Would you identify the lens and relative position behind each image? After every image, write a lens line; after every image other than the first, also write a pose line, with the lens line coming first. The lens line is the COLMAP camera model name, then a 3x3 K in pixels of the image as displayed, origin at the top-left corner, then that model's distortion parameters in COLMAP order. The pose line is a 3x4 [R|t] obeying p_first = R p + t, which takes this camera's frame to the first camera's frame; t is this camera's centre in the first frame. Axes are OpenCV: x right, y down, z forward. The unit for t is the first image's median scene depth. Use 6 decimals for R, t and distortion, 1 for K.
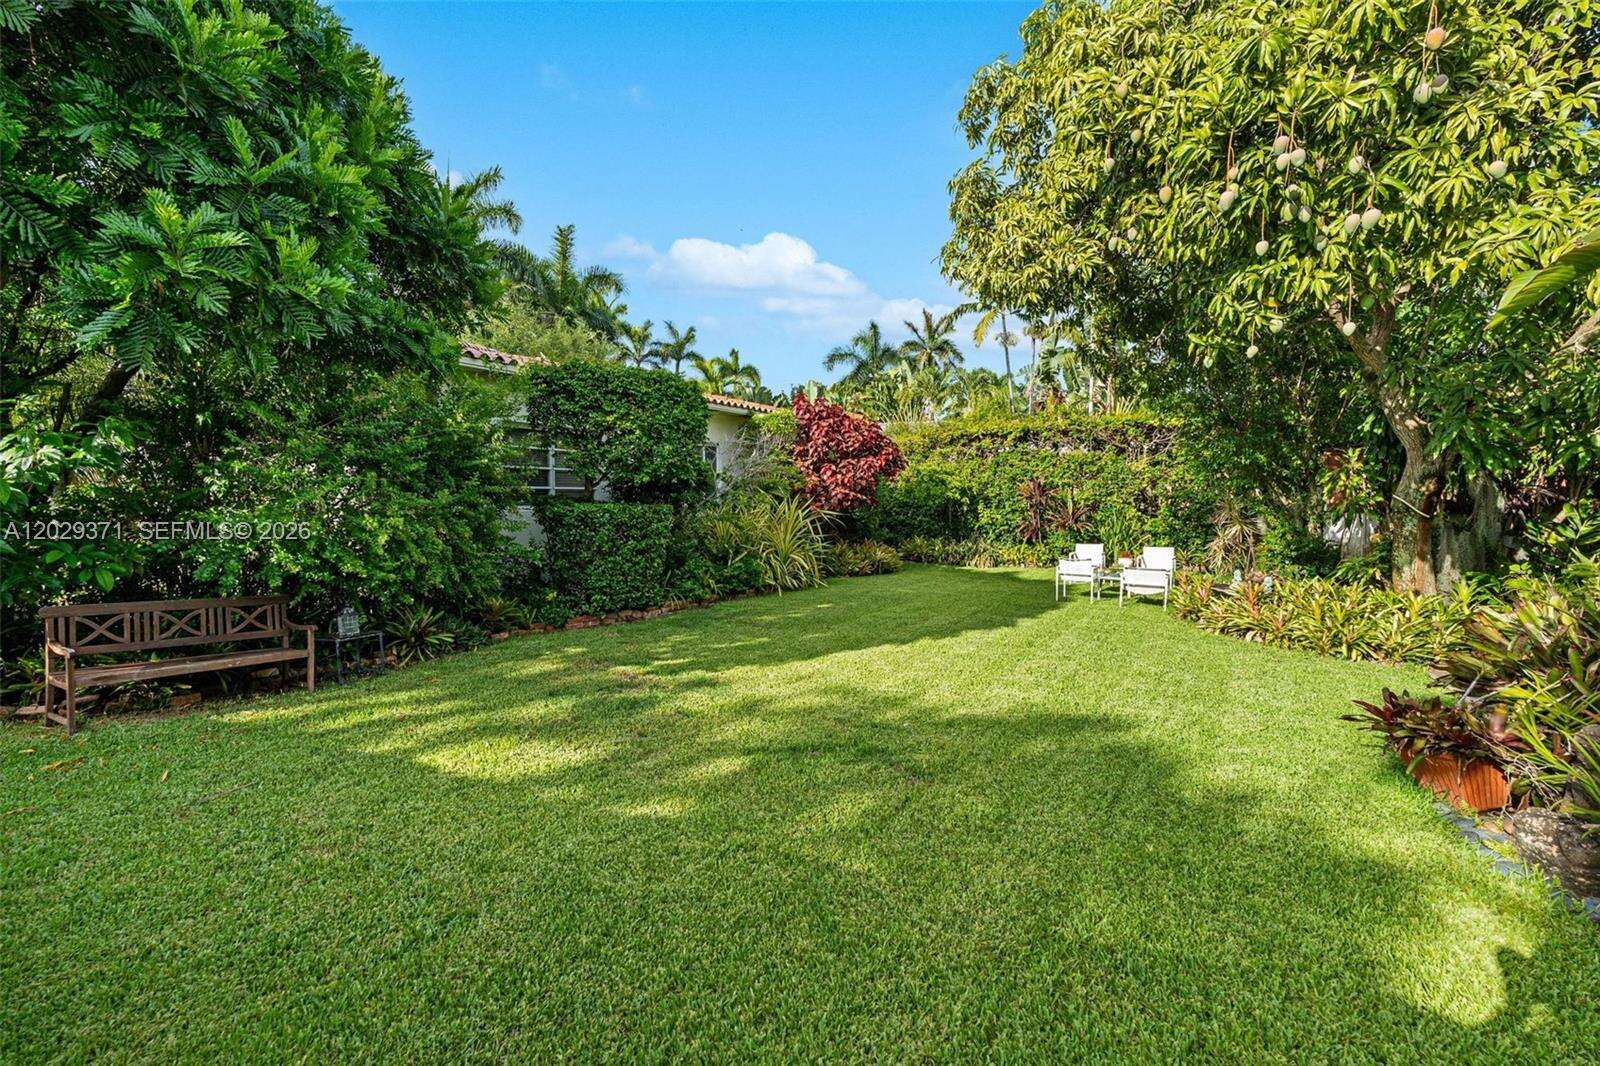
lens RADIAL K [[706.7, 0, 798.4], [0, 706.7, 516.9], [0, 0, 1]] dist [-0.000170, -0.000215]
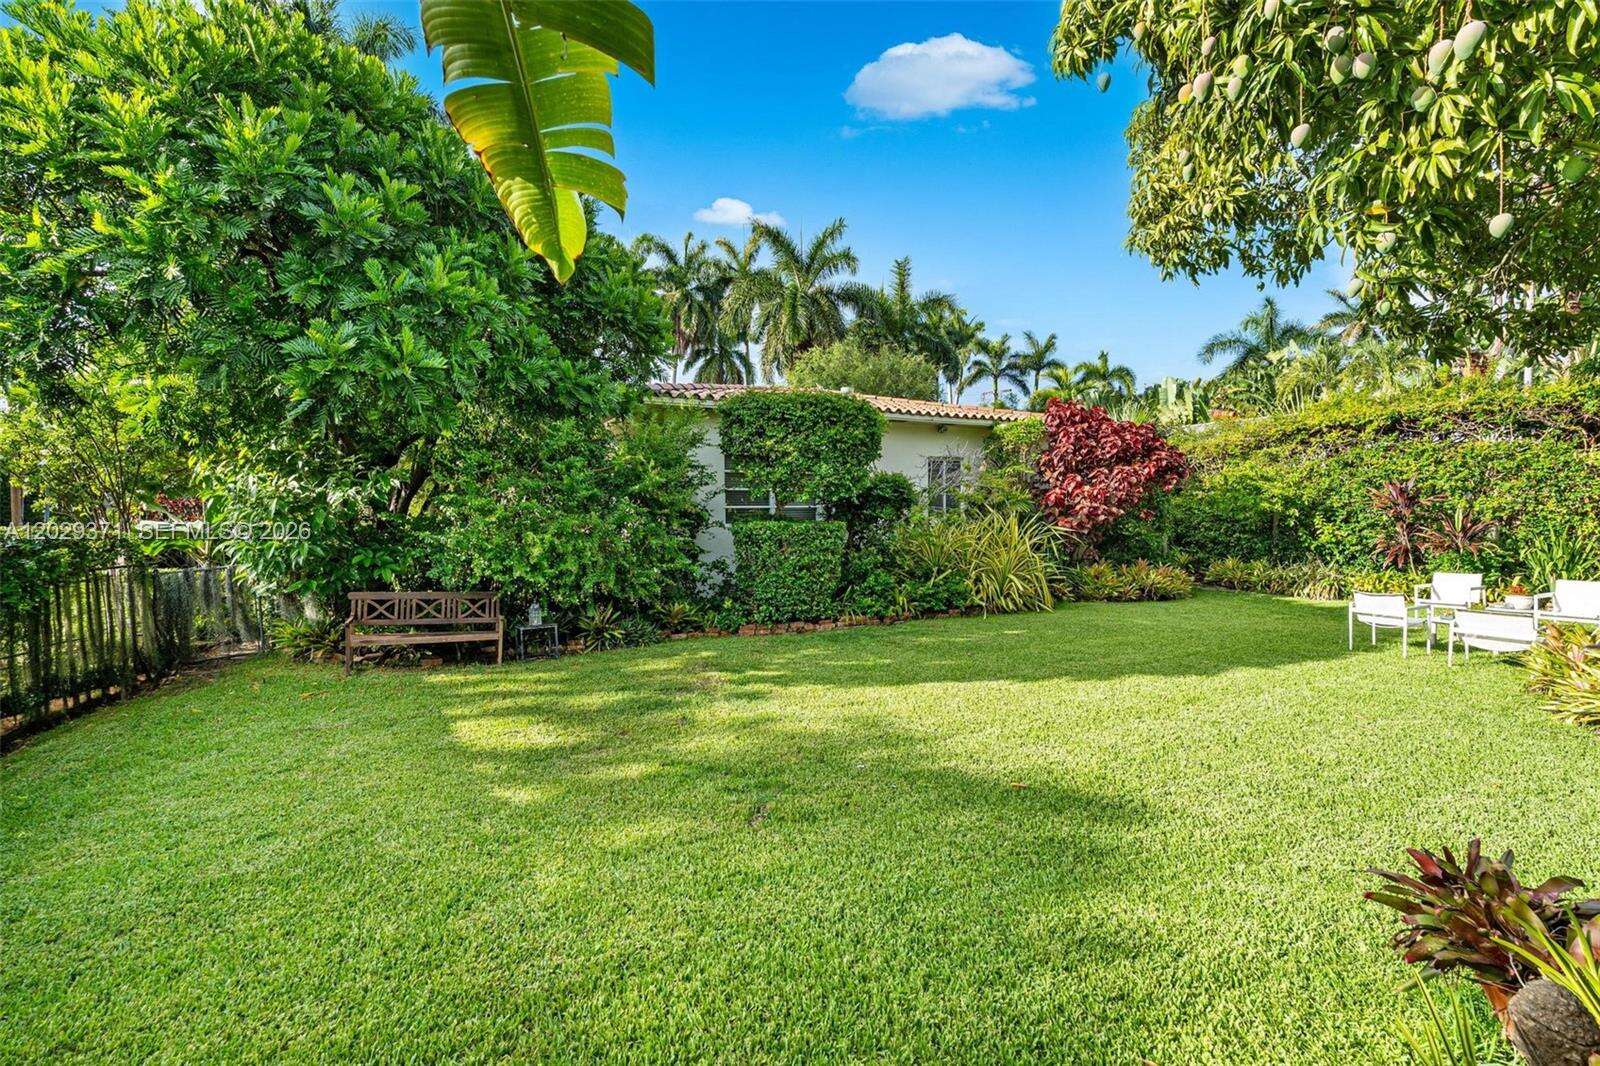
lens RADIAL K [[696.3, 0, 795.3], [0, 696.3, 520.3], [0, 0, 1]] dist [-0.002647, -0.000056]
pose [[0.859223, -0.007197, -0.511551, 0.182244], [-0.000982, 0.999876, -0.015716, -0.002302], [0.511601, 0.014006, 0.859109, 0.062838]]
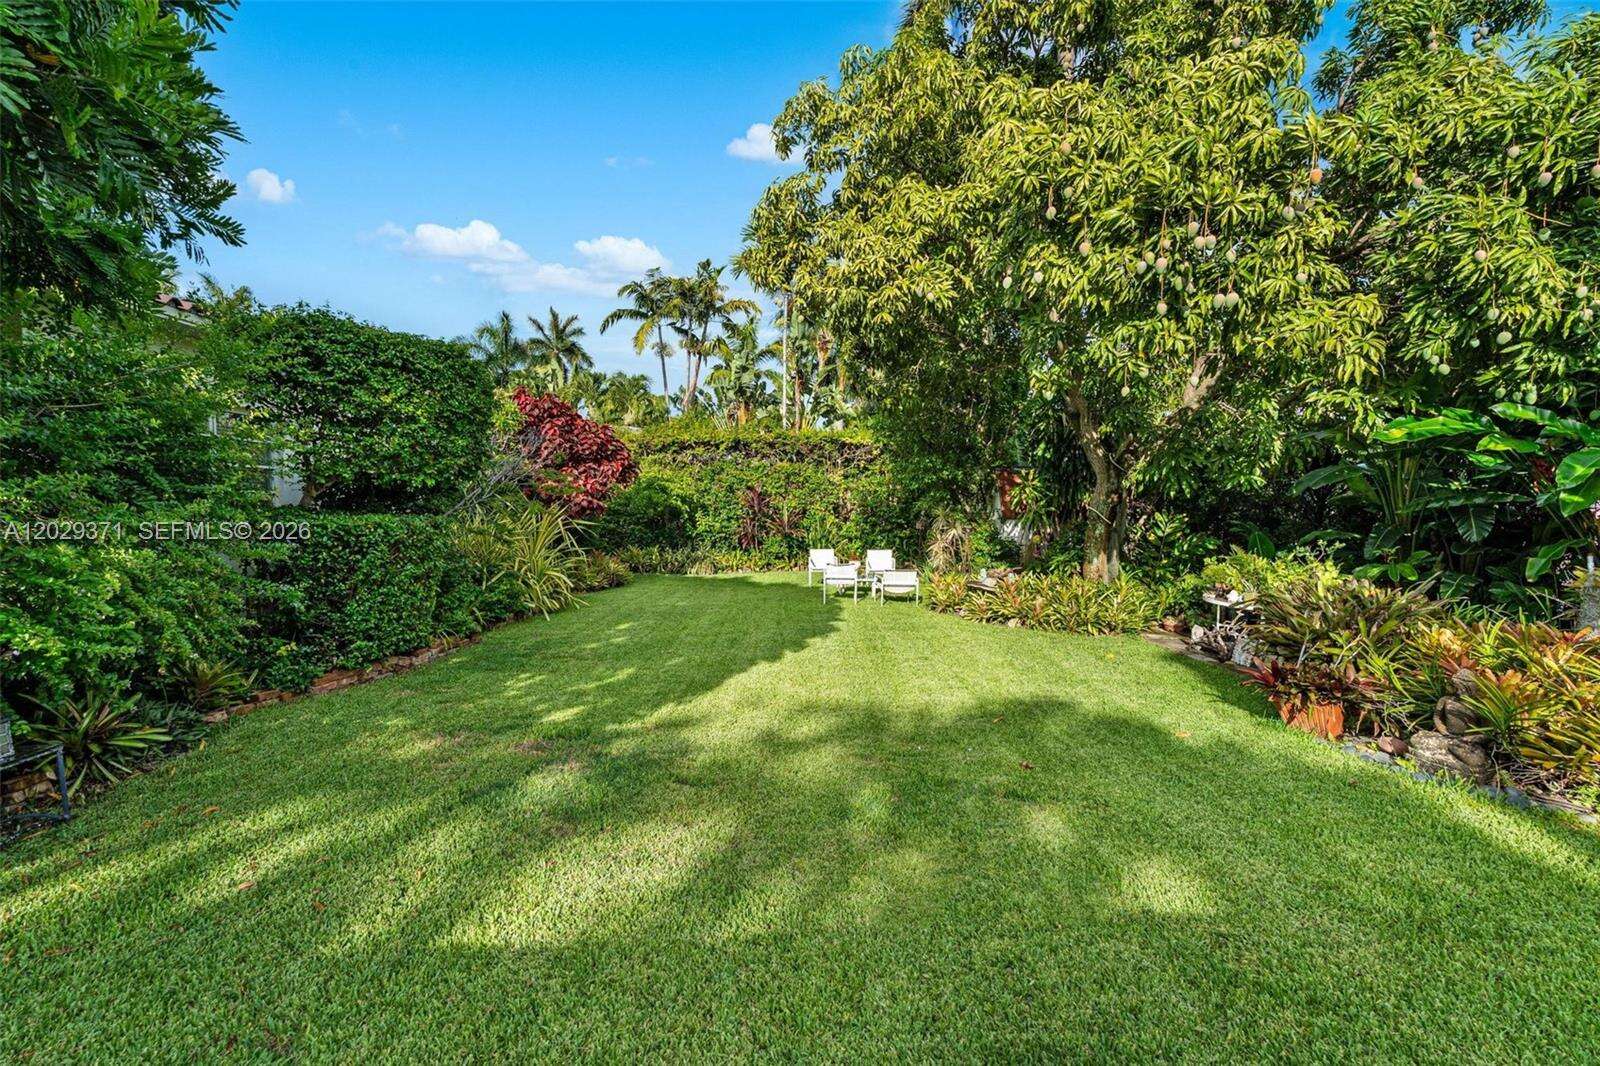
lens RADIAL K [[696.3, 0, 795.3], [0, 696.3, 520.3], [0, 0, 1]] dist [-0.002647, -0.000056]
pose [[0.855271, -0.007506, 0.518127, -0.162918], [0.008661, 0.999962, 0.000189, -0.005850], [-0.518109, 0.004326, 0.855304, 0.093730]]
